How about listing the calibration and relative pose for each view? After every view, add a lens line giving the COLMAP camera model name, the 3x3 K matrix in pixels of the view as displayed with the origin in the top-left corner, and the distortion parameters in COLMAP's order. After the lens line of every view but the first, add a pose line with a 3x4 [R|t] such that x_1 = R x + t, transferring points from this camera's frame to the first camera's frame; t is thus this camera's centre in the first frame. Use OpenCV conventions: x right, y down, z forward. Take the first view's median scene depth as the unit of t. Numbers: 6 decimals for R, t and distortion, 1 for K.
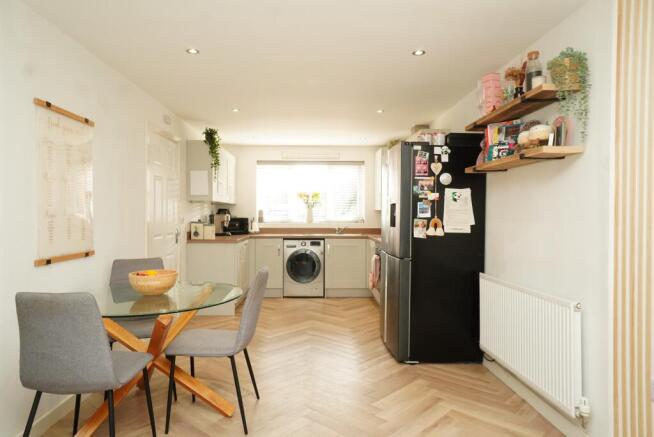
lens RADIAL K [[428.3, 0, 327.0], [0, 428.3, 218.5], [0, 0, 1]] dist [0.002850, 0.000556]
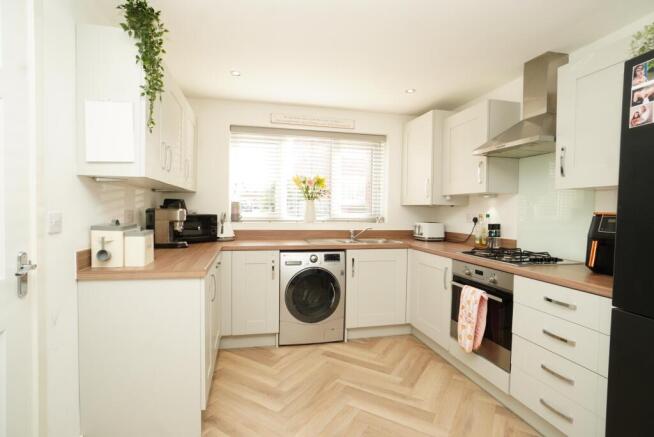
lens RADIAL K [[340.6, 0, 327.0], [0, 340.6, 218.5], [0, 0, 1]] dist [0.000153, -0.000056]
pose [[0.982824, 0.005577, 0.184462, -0.124828], [-0.009231, 0.999778, 0.018955, -0.006990], [-0.184315, -0.020332, 0.982657, 0.518144]]
